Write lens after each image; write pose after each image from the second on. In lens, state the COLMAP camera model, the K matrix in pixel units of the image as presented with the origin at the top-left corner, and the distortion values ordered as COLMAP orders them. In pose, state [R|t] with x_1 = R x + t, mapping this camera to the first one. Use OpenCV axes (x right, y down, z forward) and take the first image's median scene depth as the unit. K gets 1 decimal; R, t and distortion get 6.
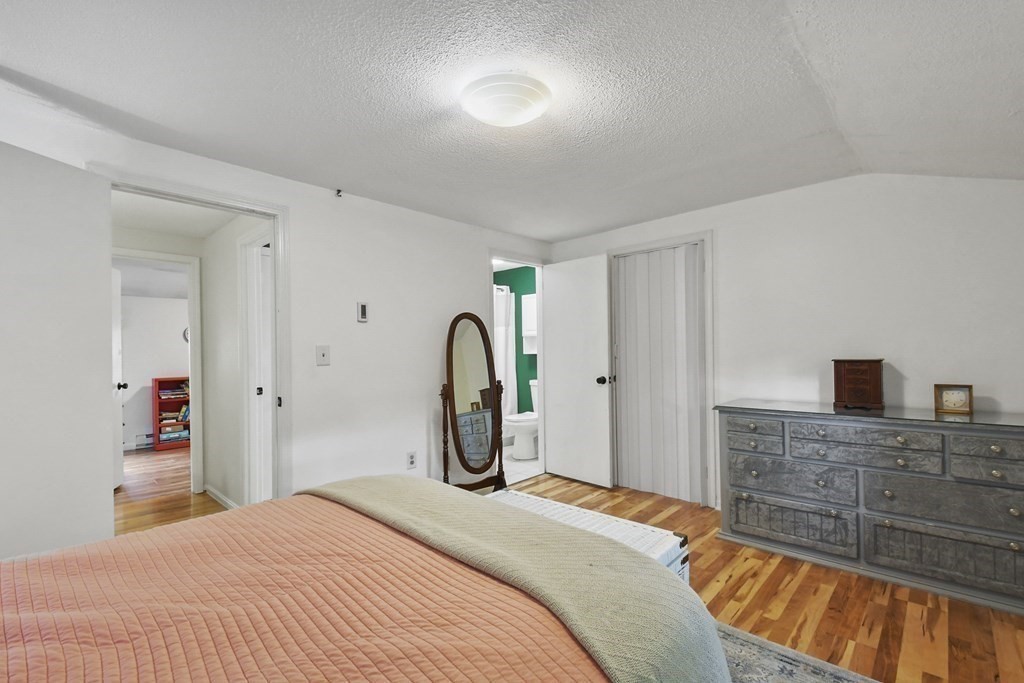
lens RADIAL K [[435.1, 0, 512.0], [0, 435.1, 341.5], [0, 0, 1]] dist [-0.000474, -0.000128]
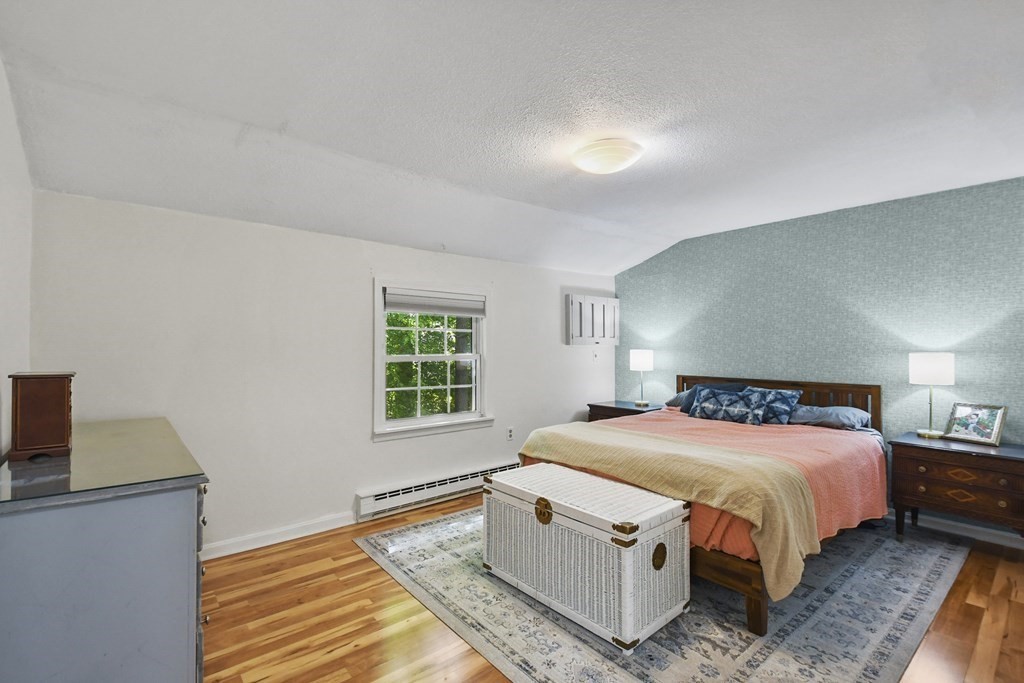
lens RADIAL K [[435.1, 0, 512.0], [0, 435.1, 341.5], [0, 0, 1]] dist [-0.000474, -0.000128]
pose [[-0.992578, 0.013468, 0.120858, 0.158348], [0.009919, 0.999503, -0.029920, 0.046870], [-0.121201, -0.028500, -0.992219, 3.007388]]
